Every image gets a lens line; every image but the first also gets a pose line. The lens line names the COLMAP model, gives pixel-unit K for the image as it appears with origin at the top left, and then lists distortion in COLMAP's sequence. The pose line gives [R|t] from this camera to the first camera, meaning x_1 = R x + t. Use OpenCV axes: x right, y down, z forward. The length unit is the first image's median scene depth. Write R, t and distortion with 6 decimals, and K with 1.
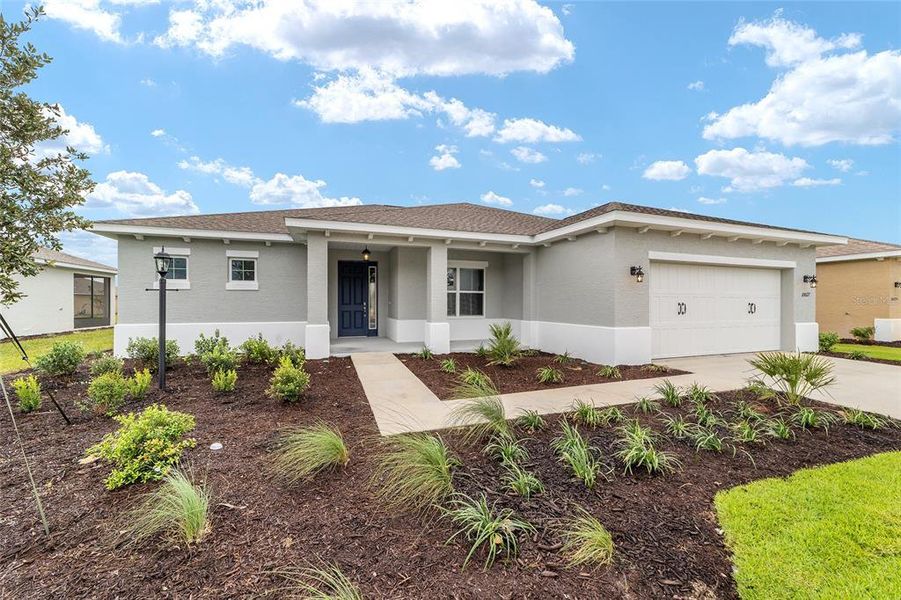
lens RADIAL K [[345.9, 0, 455.6], [0, 345.9, 300.3], [0, 0, 1]] dist [-0.000696, 0.000285]
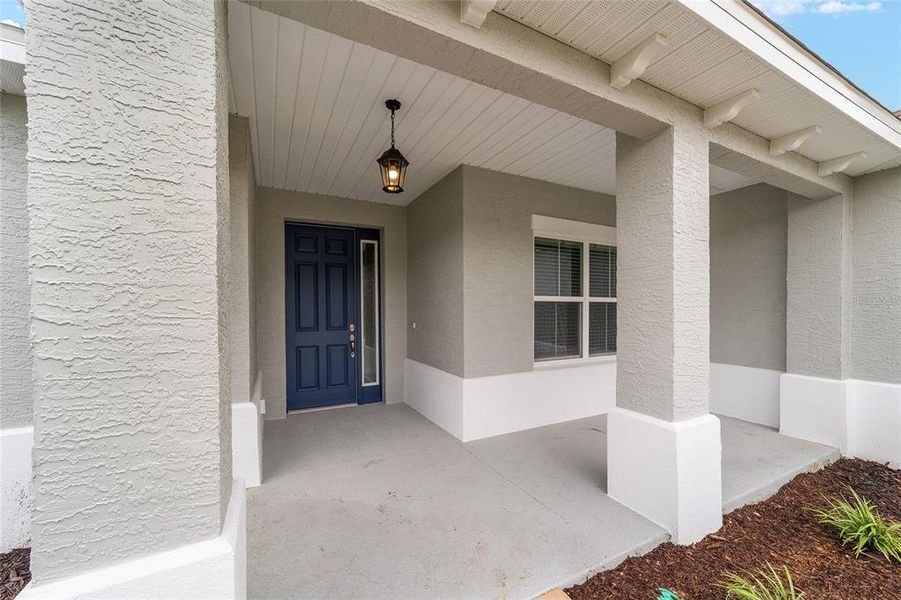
lens RADIAL K [[345.9, 0, 441.0], [0, 345.9, 313.1], [0, 0, 1]] dist [-0.000696, 0.000285]
pose [[0.993822, -0.004593, 0.110890, -0.203132], [0.003151, 0.999908, 0.013173, -0.012994], [-0.110941, -0.012742, 0.993745, 0.573432]]
